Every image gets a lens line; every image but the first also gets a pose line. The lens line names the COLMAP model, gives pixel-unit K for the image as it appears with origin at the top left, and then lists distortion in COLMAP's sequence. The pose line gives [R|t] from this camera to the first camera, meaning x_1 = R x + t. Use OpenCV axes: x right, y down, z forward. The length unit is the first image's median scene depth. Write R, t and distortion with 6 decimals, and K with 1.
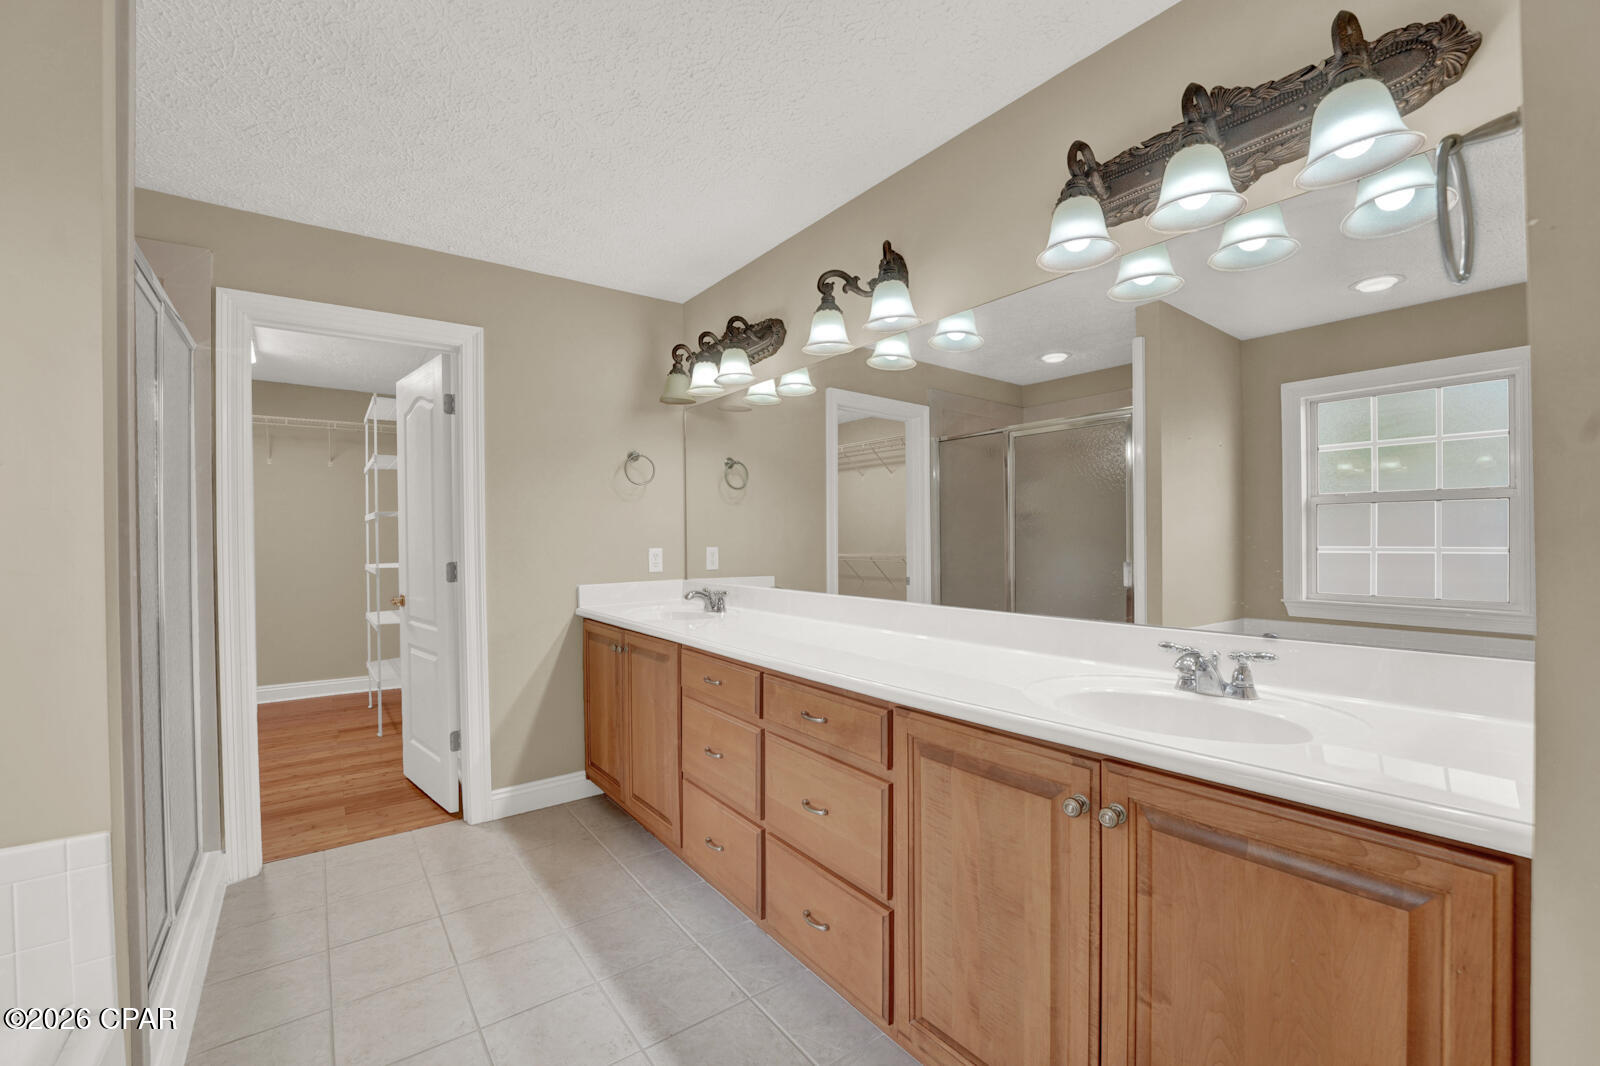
lens RADIAL K [[658.0, 0, 795.7], [0, 658.0, 537.6], [0, 0, 1]] dist [-0.027760, 0.000483]
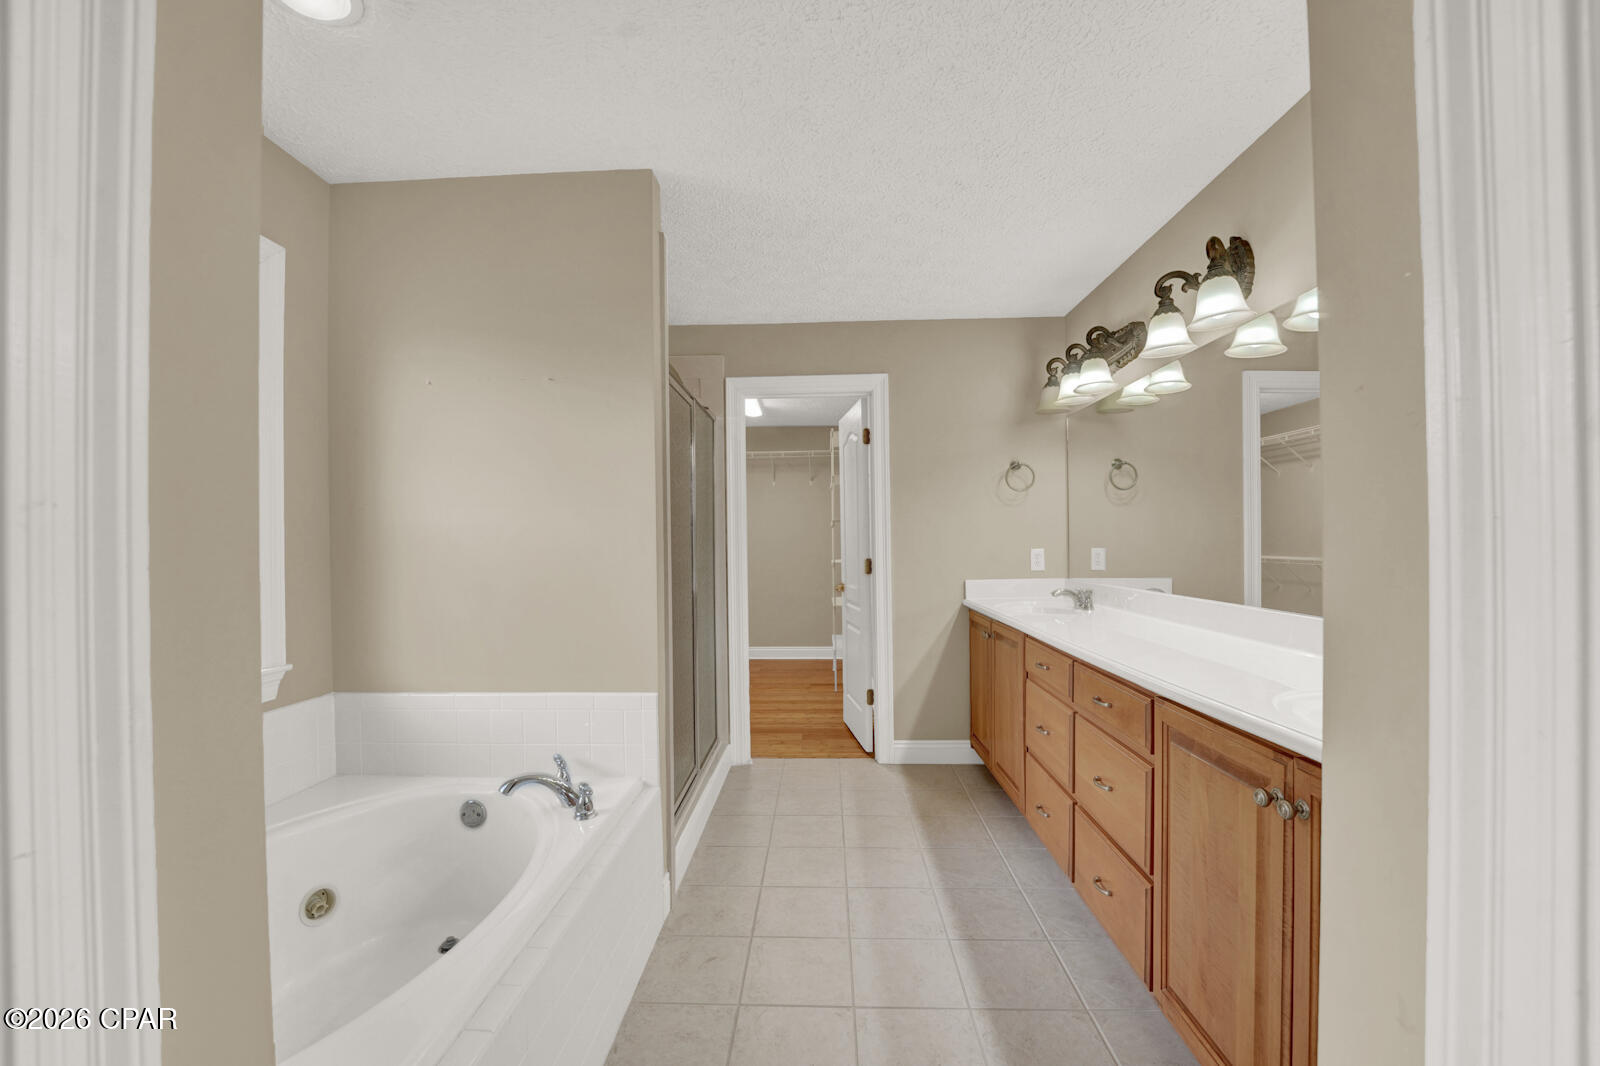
lens RADIAL K [[658.0, 0, 795.7], [0, 658.0, 537.6], [0, 0, 1]] dist [-0.027760, 0.000483]
pose [[0.776502, -0.003503, -0.630105, 0.186131], [0.003124, 0.999994, -0.001710, -0.001814], [0.630107, -0.000641, 0.776508, -0.105116]]
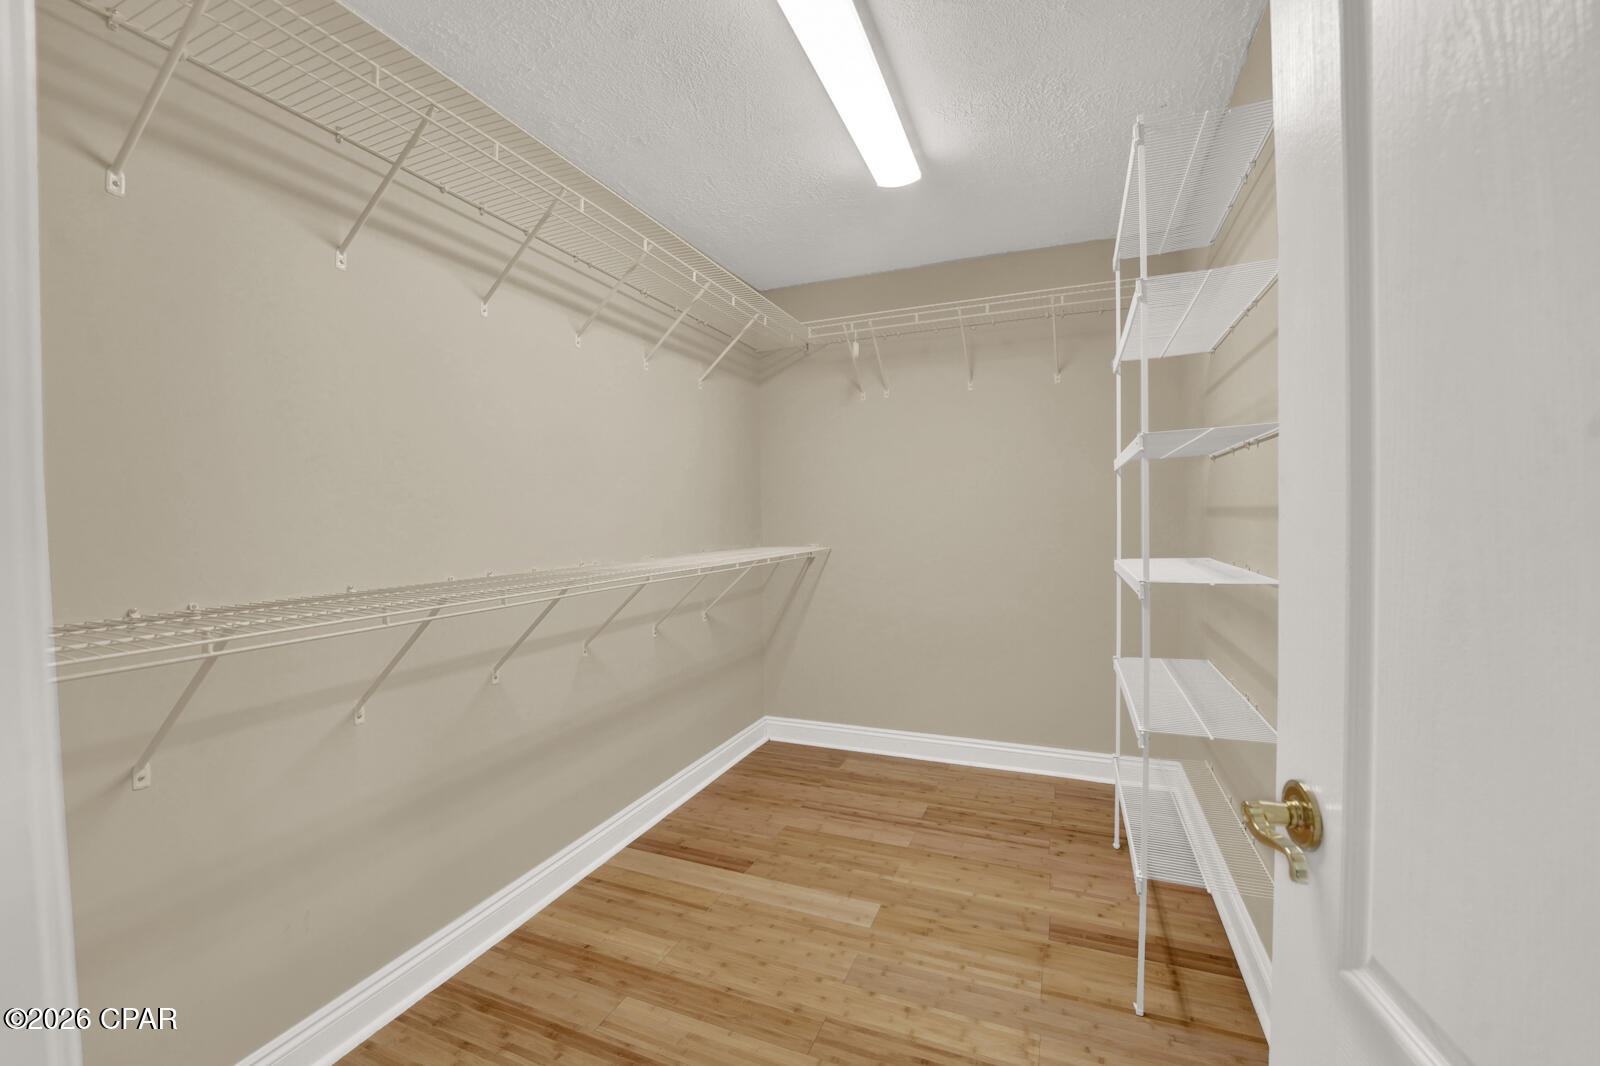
lens RADIAL K [[658.0, 0, 795.7], [0, 658.0, 537.6], [0, 0, 1]] dist [-0.027760, 0.000483]
pose [[0.508387, 0.018197, -0.860937, -0.643275], [0.010605, 0.999569, 0.027389, 0.016315], [0.861064, -0.023054, 0.507974, 0.966777]]
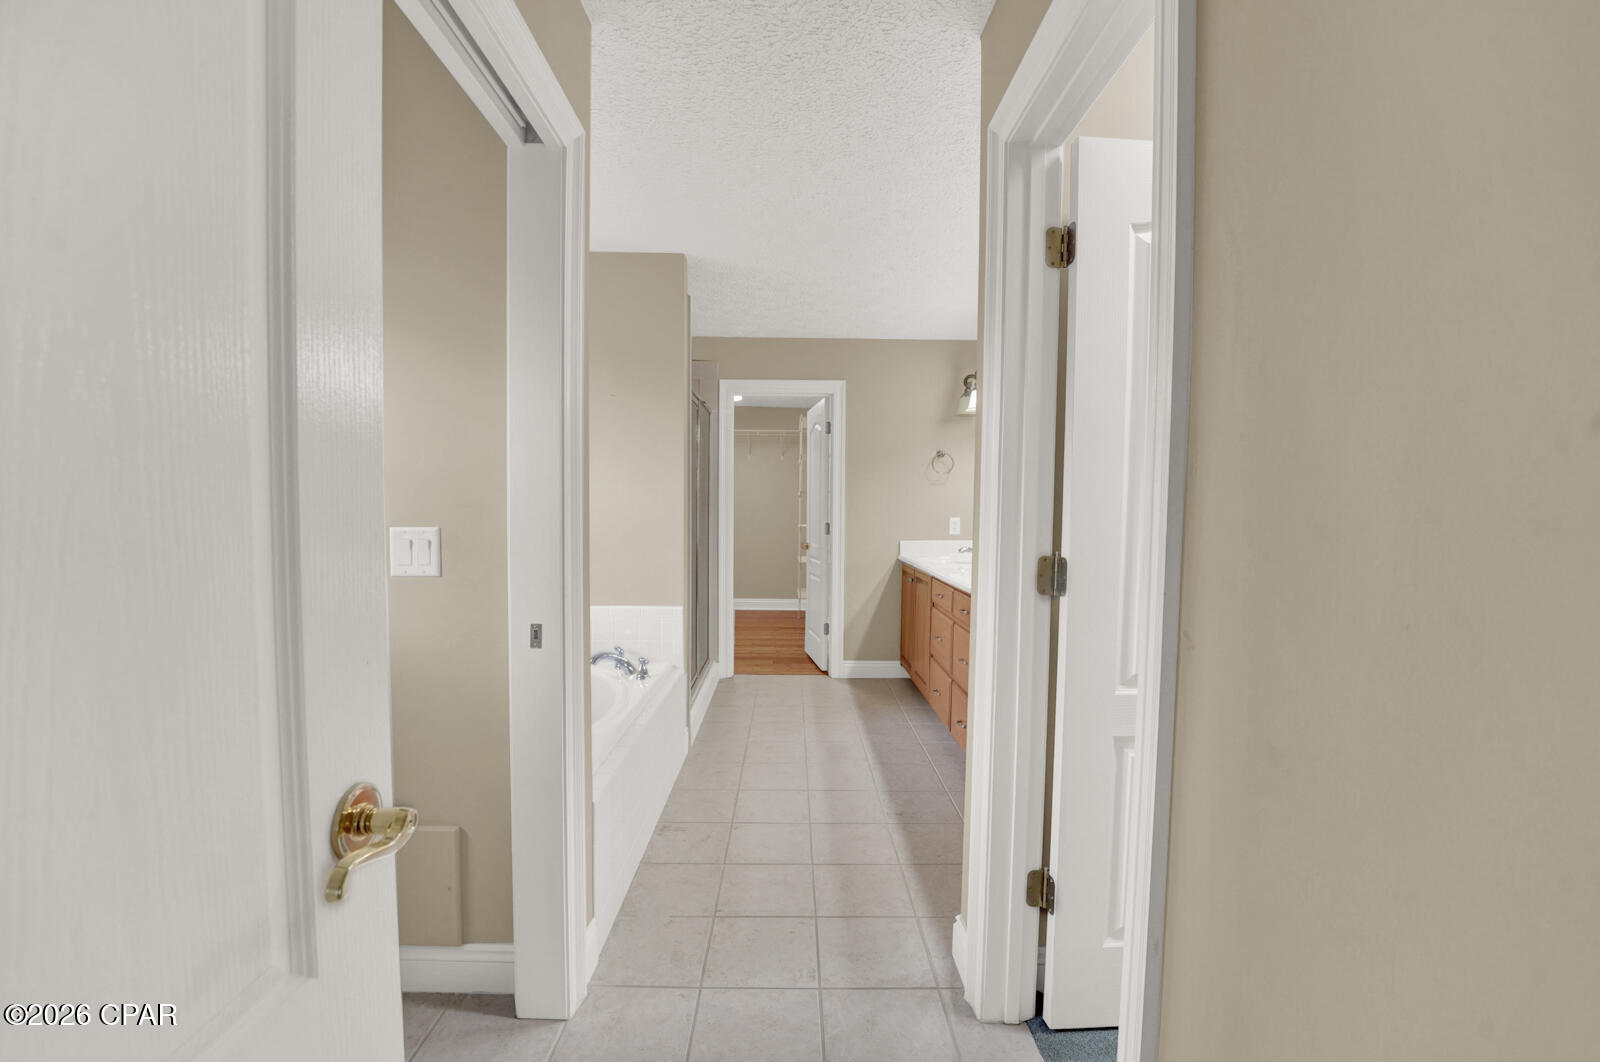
lens RADIAL K [[658.0, 0, 795.7], [0, 658.0, 535.6], [0, 0, 1]] dist [-0.027760, 0.000483]
pose [[0.807423, 0.041072, -0.588541, 0.410757], [-0.018054, 0.998827, 0.044936, -0.004000], [0.589696, -0.025657, 0.807218, -0.420420]]
